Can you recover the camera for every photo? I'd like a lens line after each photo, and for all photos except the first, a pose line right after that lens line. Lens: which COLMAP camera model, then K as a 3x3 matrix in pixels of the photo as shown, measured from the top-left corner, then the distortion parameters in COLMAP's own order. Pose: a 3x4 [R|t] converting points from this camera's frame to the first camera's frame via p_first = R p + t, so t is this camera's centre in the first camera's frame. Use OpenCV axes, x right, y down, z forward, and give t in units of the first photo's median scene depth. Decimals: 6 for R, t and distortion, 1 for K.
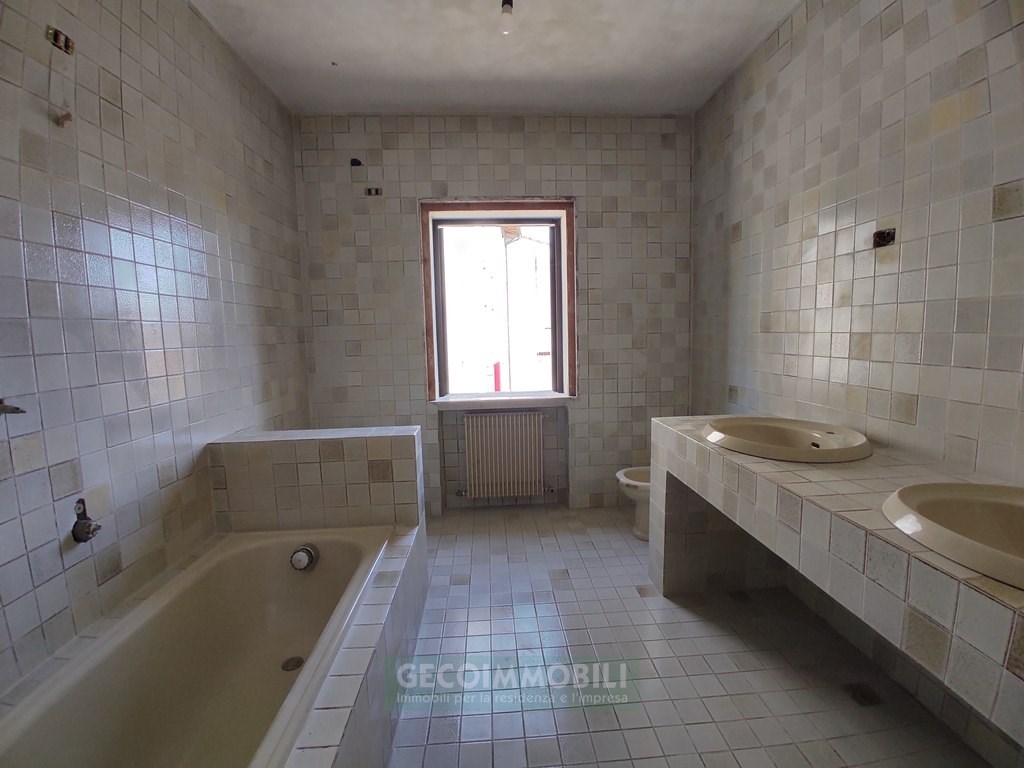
lens RADIAL K [[466.1, 0, 515.7], [0, 466.1, 380.8], [0, 0, 1]] dist [-0.036522, -0.001422]
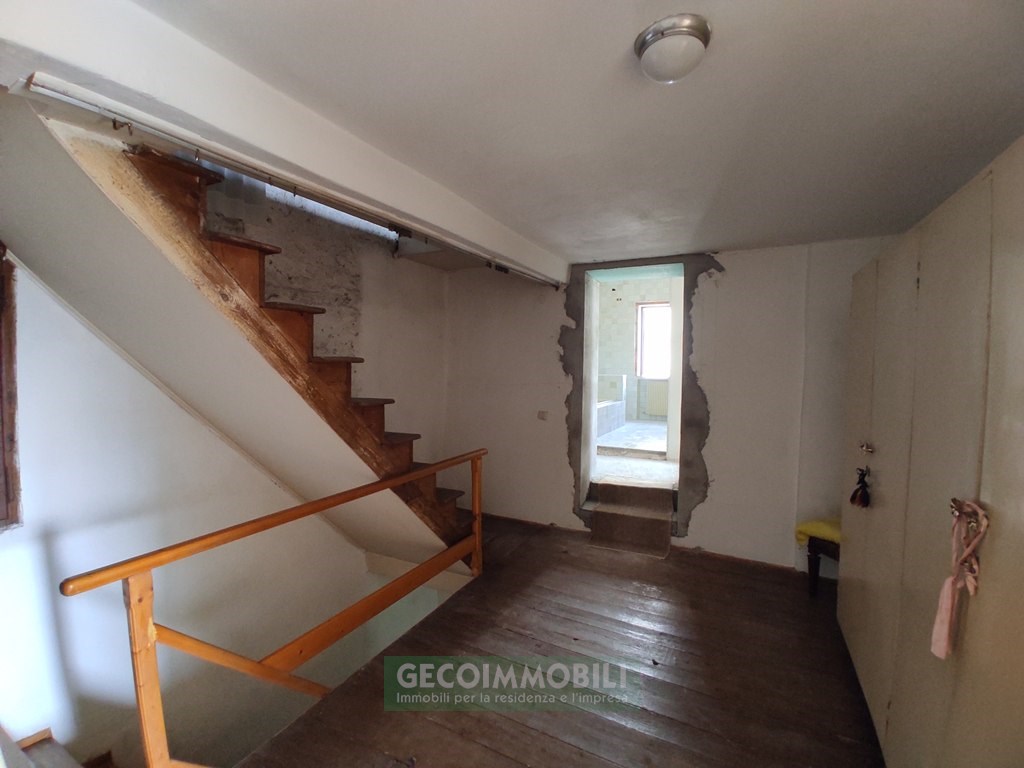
lens RADIAL K [[466.1, 0, 514.1], [0, 466.1, 386.5], [0, 0, 1]] dist [-0.036522, -0.001422]
pose [[0.860509, 0.057519, -0.506178, 0.607693], [-0.082618, 0.996209, -0.027249, 0.252070], [0.502691, 0.065267, 0.861999, -1.738547]]
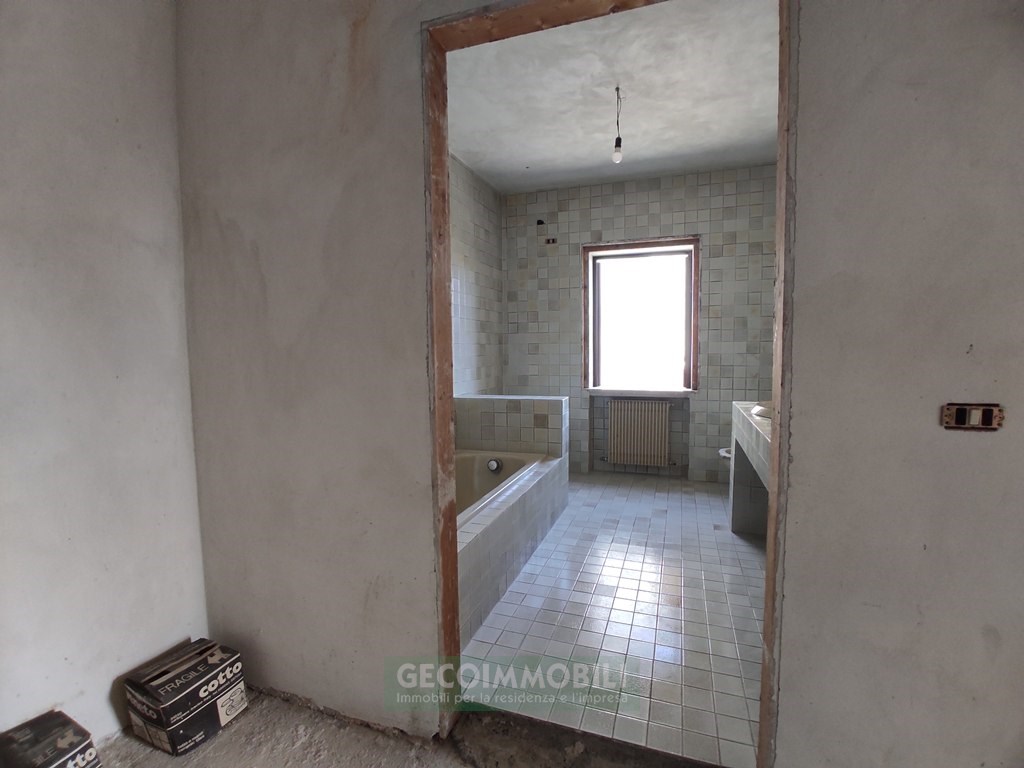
lens RADIAL K [[466.1, 0, 515.0], [0, 466.1, 380.3], [0, 0, 1]] dist [-0.036522, -0.001422]
pose [[0.920235, 0.043831, -0.388905, 0.173828], [-0.054009, 0.998424, -0.015269, 0.055636], [0.387623, 0.035056, 0.921151, -0.372896]]
